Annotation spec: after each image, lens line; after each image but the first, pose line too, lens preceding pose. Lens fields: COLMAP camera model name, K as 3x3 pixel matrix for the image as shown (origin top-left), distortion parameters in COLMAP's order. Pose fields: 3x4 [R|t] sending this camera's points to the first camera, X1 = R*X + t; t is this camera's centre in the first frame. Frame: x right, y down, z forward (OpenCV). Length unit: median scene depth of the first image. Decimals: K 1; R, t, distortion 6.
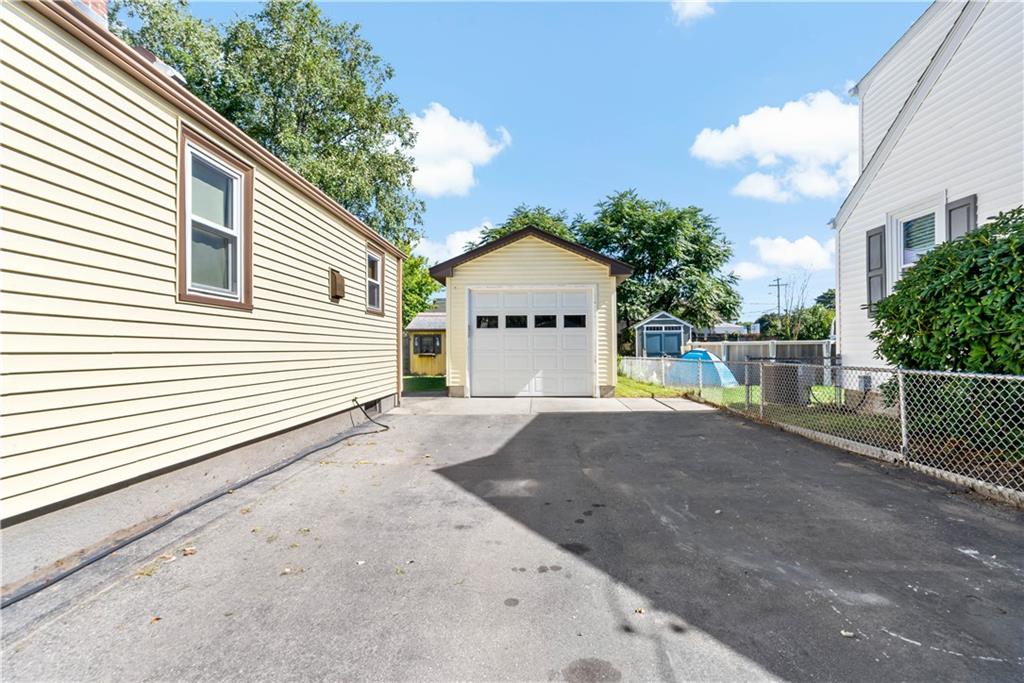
lens RADIAL K [[466.7, 0, 533.2], [0, 466.7, 338.4], [0, 0, 1]] dist [-0.002101, 0.001244]
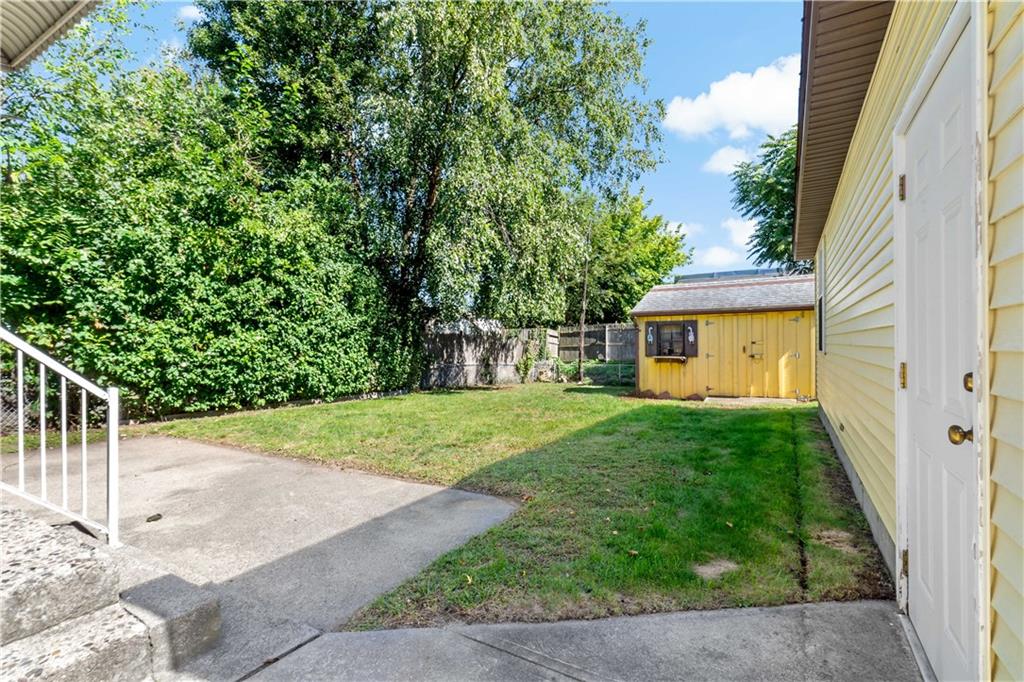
lens RADIAL K [[466.7, 0, 525.6], [0, 466.7, 342.7], [0, 0, 1]] dist [-0.002101, 0.001244]
pose [[0.872206, 0.001161, -0.489136, -0.110755], [0.011219, 0.999687, 0.022377, 0.002826], [0.489009, -0.025005, 0.871920, 0.451356]]
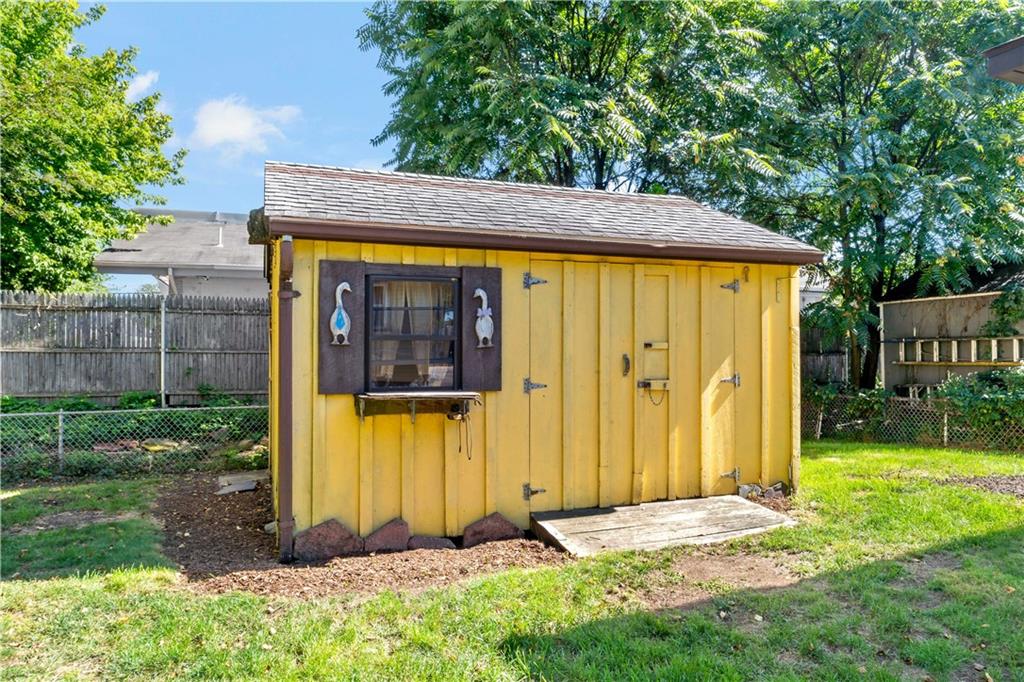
lens RADIAL K [[690.3, 0, 511.6], [0, 690.3, 345.4], [0, 0, 1]] dist [-0.005605, -0.000553]
pose [[0.919455, 0.012571, 0.392994, -0.295073], [-0.016732, 0.999834, 0.007164, 0.016282], [-0.392839, -0.013163, 0.919513, 0.799975]]
